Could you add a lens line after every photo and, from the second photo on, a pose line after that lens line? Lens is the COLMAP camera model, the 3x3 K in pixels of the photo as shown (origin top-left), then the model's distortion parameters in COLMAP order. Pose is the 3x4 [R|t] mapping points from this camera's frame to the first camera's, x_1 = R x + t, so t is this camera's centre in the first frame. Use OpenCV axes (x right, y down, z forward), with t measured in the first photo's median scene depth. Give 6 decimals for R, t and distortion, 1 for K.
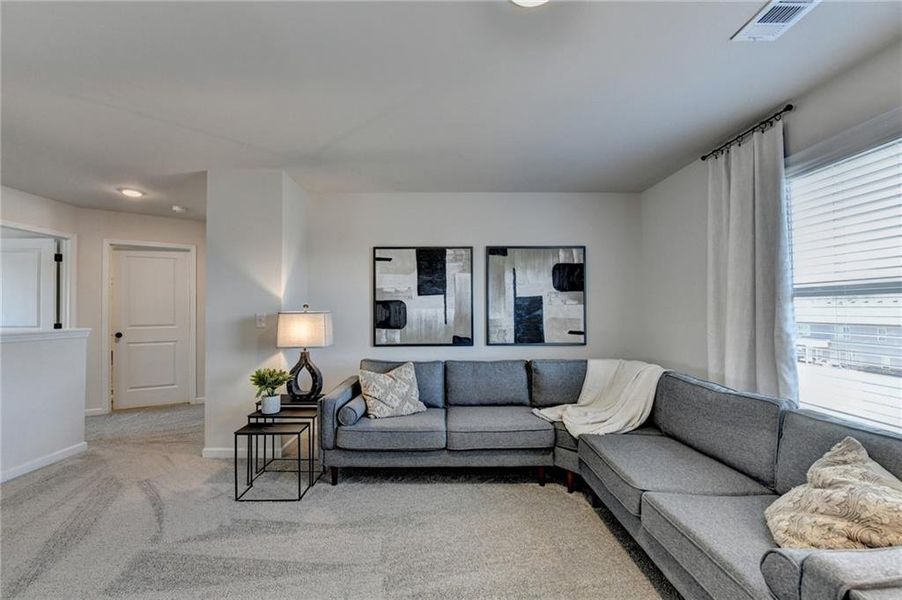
lens RADIAL K [[365.9, 0, 446.6], [0, 365.9, 308.9], [0, 0, 1]] dist [-0.008804, -0.004455]
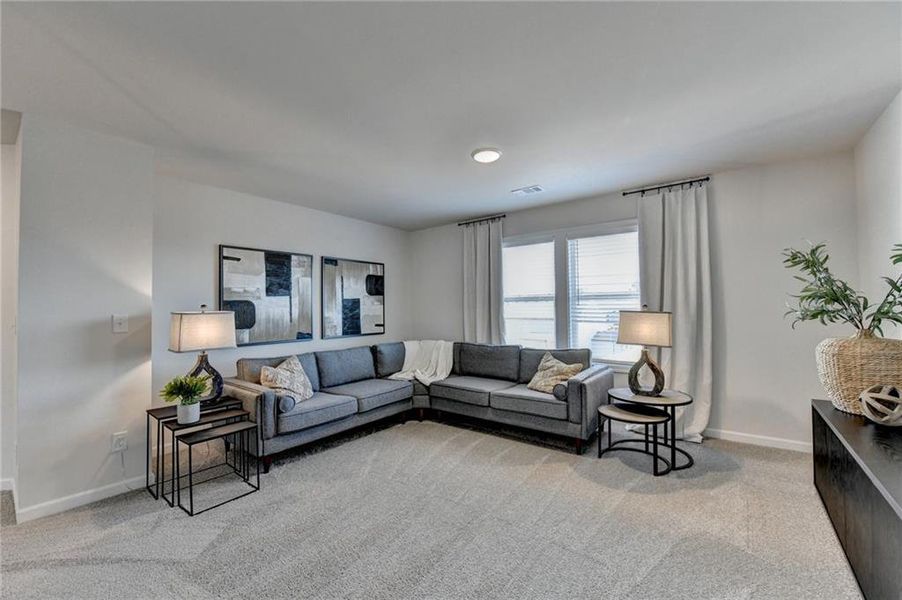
lens RADIAL K [[365.9, 0, 446.6], [0, 365.9, 308.9], [0, 0, 1]] dist [-0.008804, -0.004455]
pose [[0.613777, -0.006463, 0.789453, -0.588969], [0.007031, 0.999972, 0.002720, 0.000896], [-0.789448, 0.003881, 0.613805, -0.055547]]
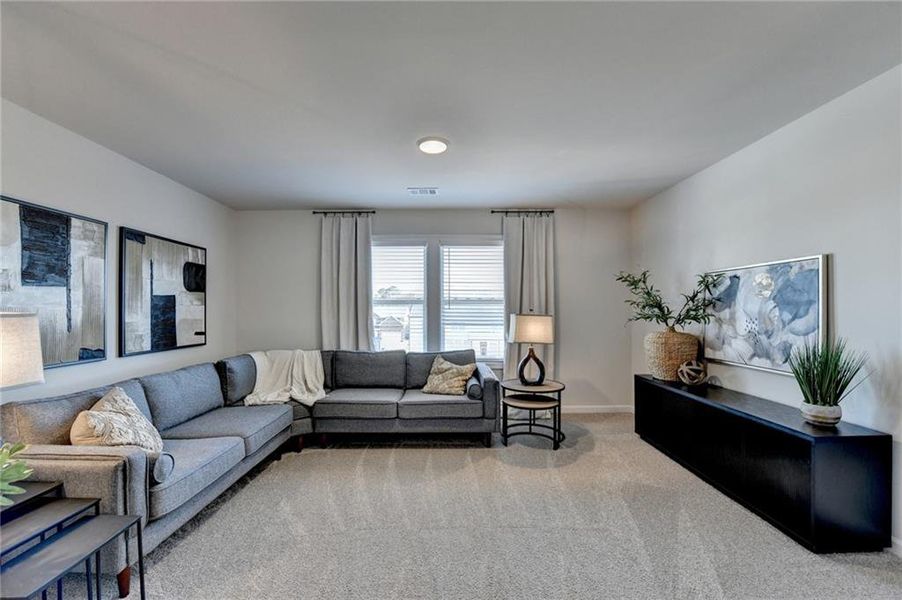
lens RADIAL K [[367.0, 0, 445.7], [0, 367.0, 315.9], [0, 0, 1]] dist [-0.008748, -0.003896]
pose [[0.001637, -0.012202, 0.999924, -0.646571], [-0.002264, 0.999923, 0.012206, 0.003348], [-0.999996, -0.002284, 0.001609, 0.328398]]
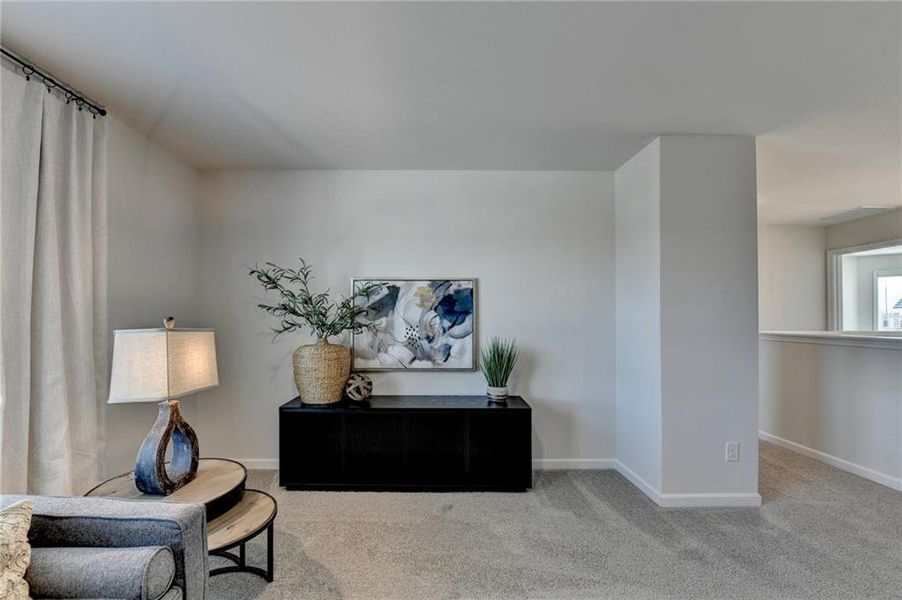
lens RADIAL K [[365.9, 0, 446.6], [0, 365.9, 308.9], [0, 0, 1]] dist [-0.008804, -0.004455]
pose [[-0.999998, -0.001345, -0.001701, 0.009669], [-0.001305, 0.999731, -0.023163, -0.003803], [0.001732, -0.023161, -0.999730, 0.537299]]
